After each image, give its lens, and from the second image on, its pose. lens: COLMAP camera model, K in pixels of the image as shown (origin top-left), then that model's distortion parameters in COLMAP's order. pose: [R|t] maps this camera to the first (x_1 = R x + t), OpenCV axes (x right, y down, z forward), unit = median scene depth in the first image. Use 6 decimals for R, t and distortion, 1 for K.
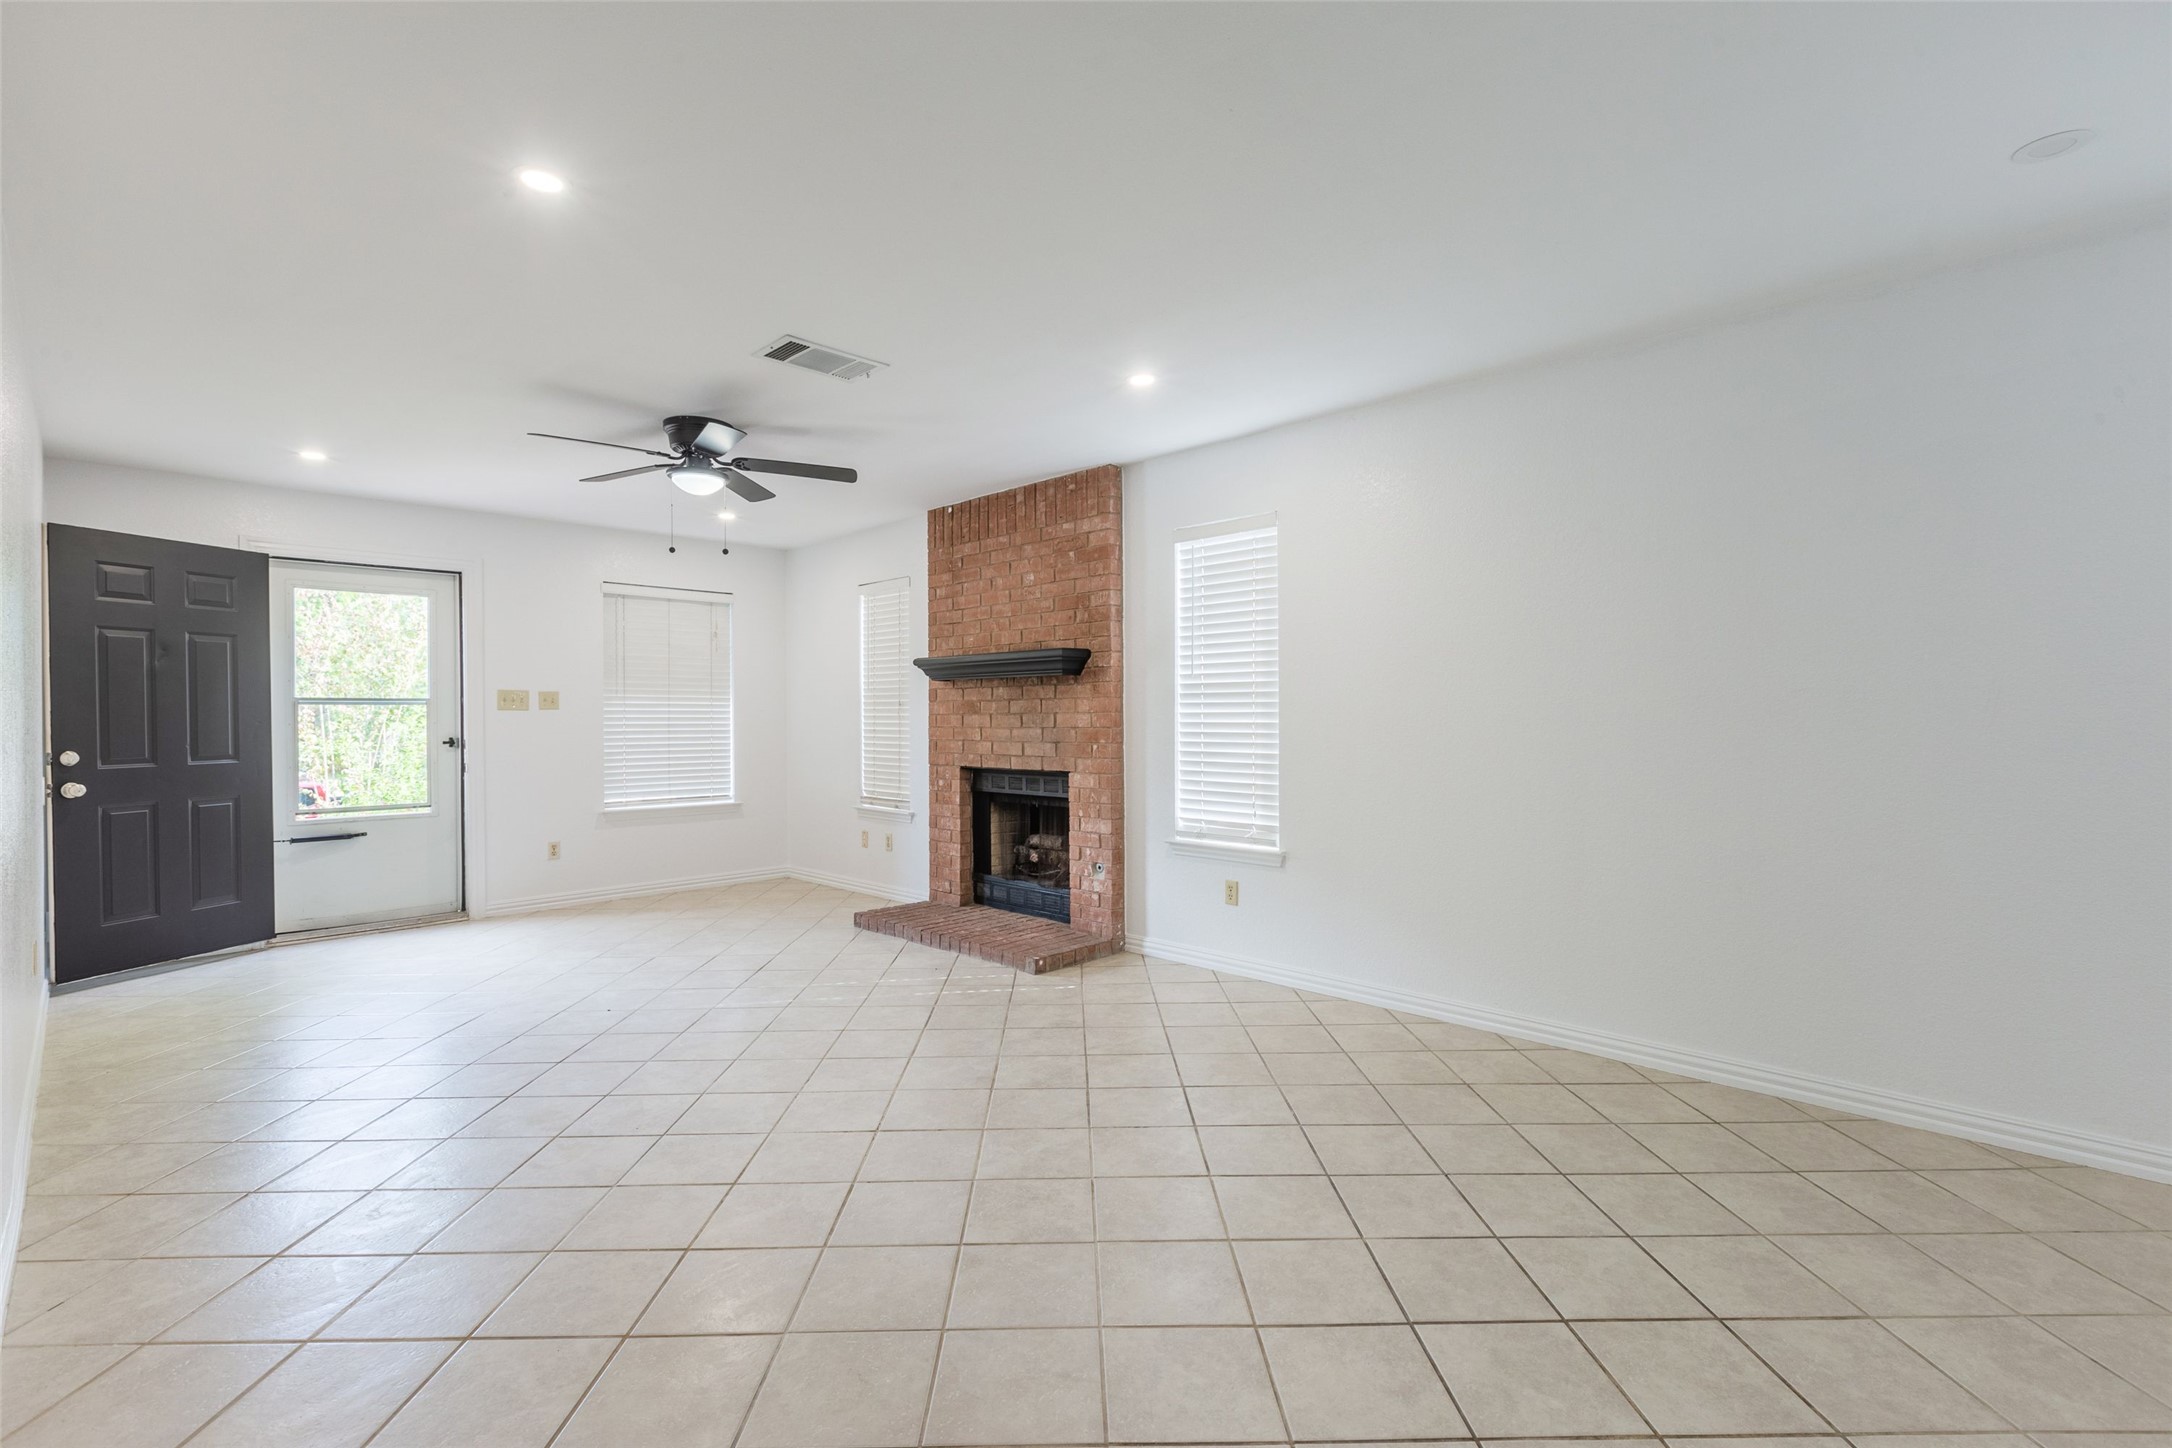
lens RADIAL K [[988.3, 0, 1086.4], [0, 988.3, 721.0], [0, 0, 1]] dist [0.000629, -0.000898]
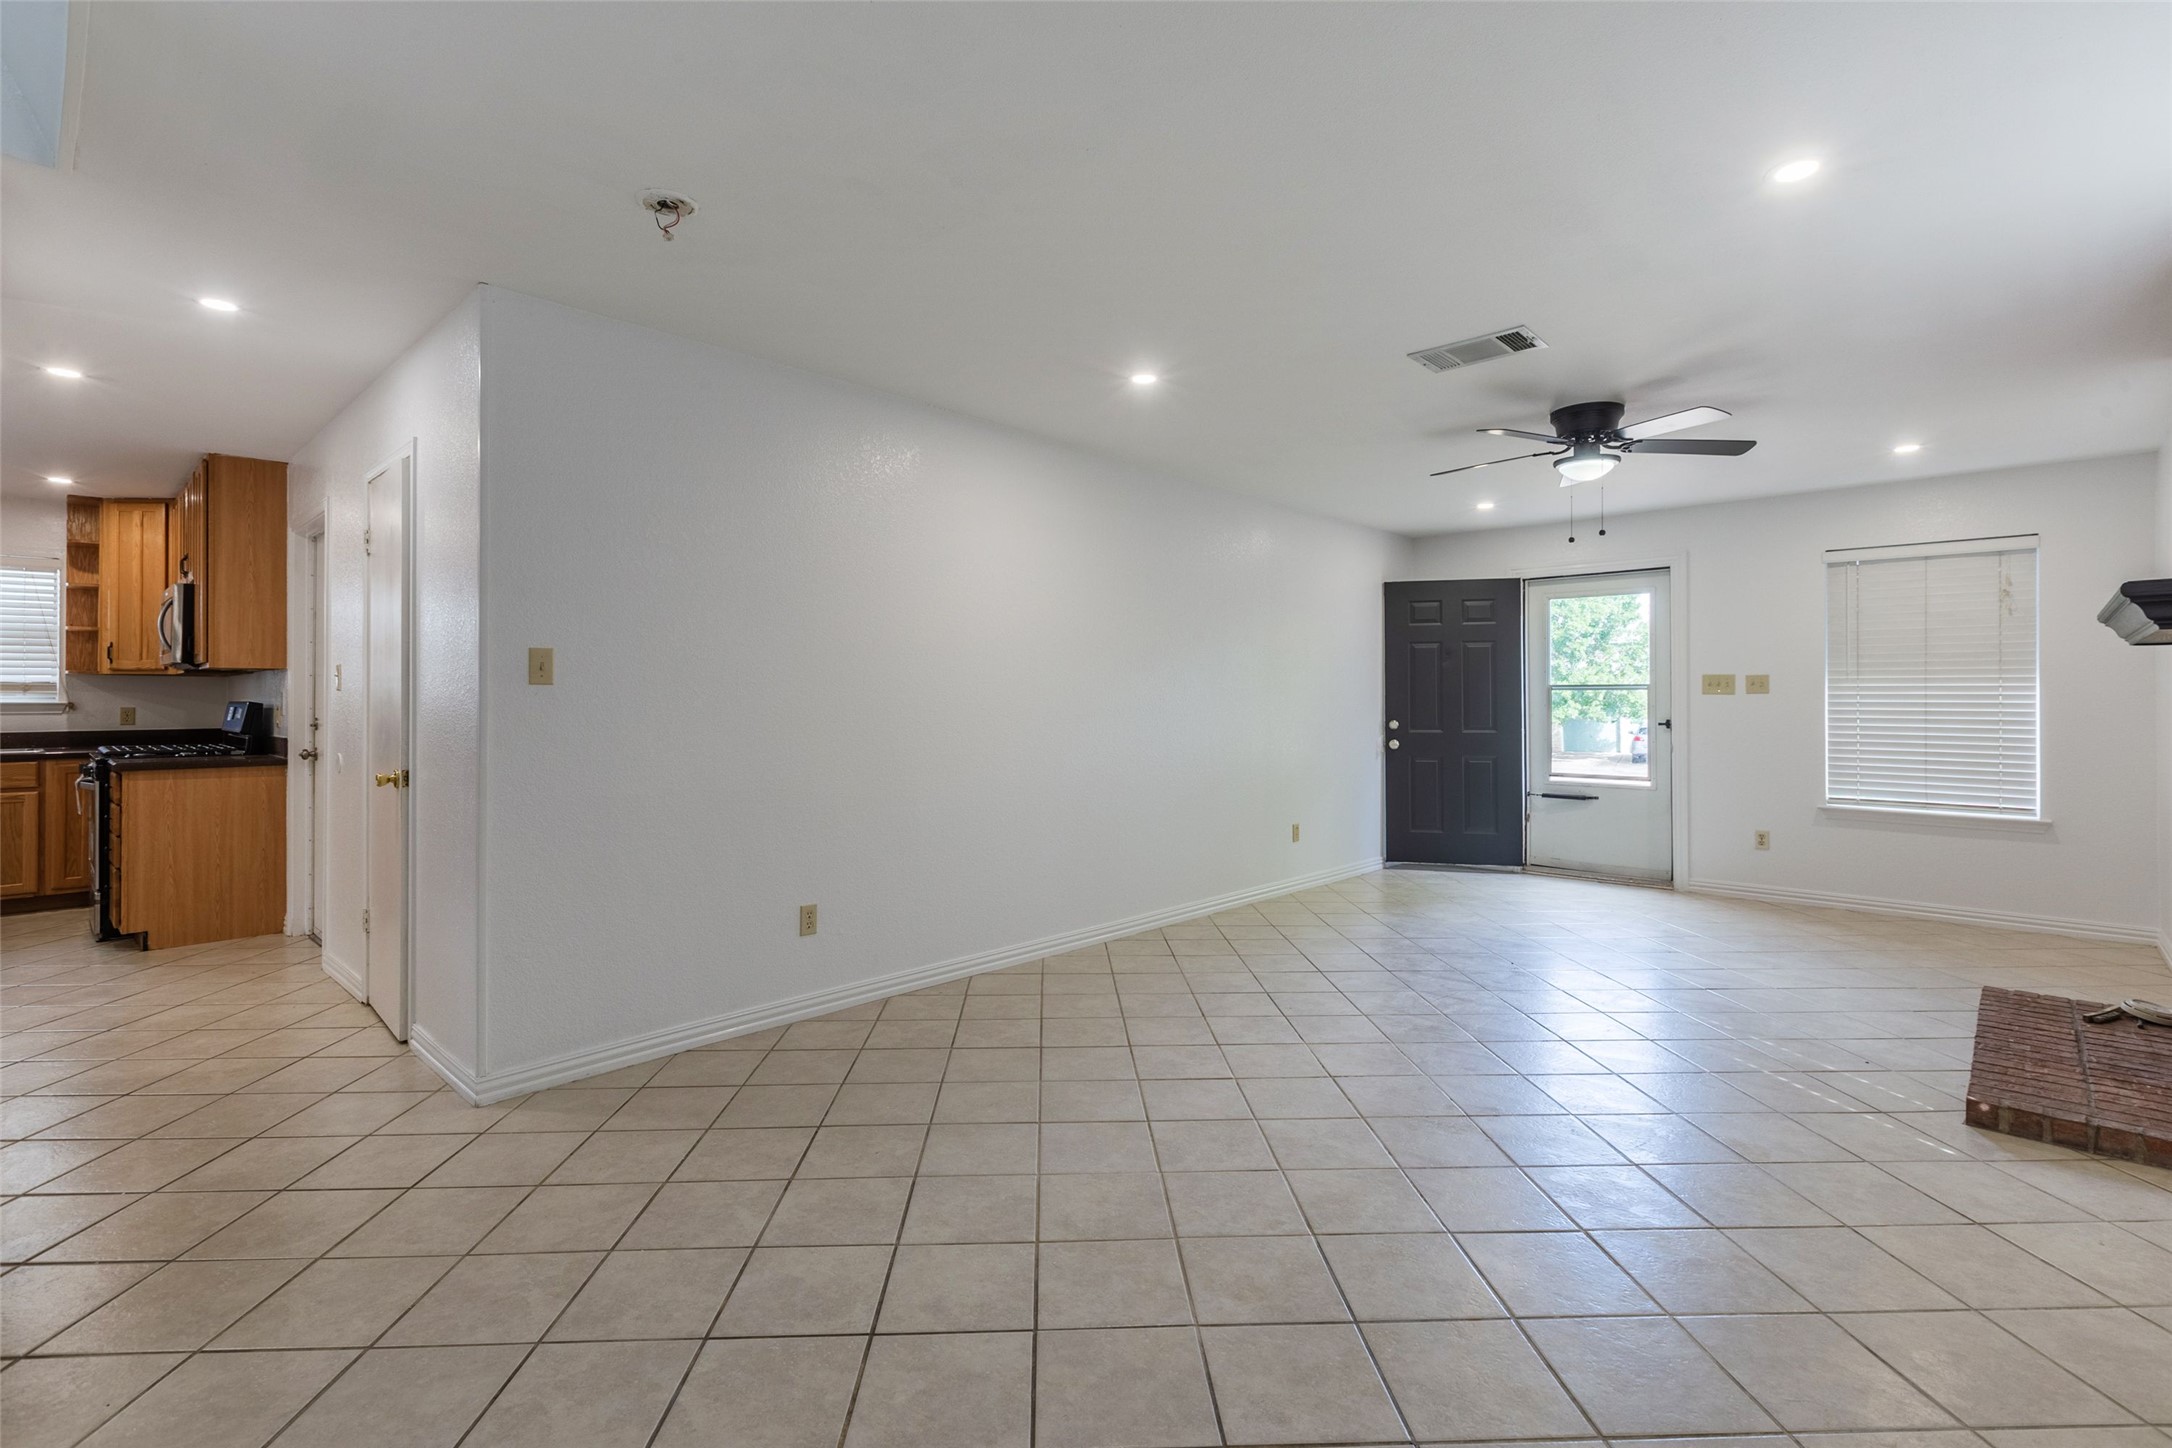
lens RADIAL K [[988.3, 0, 1088.8], [0, 988.3, 701.3], [0, 0, 1]] dist [0.000629, -0.000898]
pose [[0.015495, 0.006240, -0.999860, 0.462919], [-0.008254, 0.999947, 0.006113, -0.005051], [0.999846, 0.008158, 0.015546, 0.369230]]
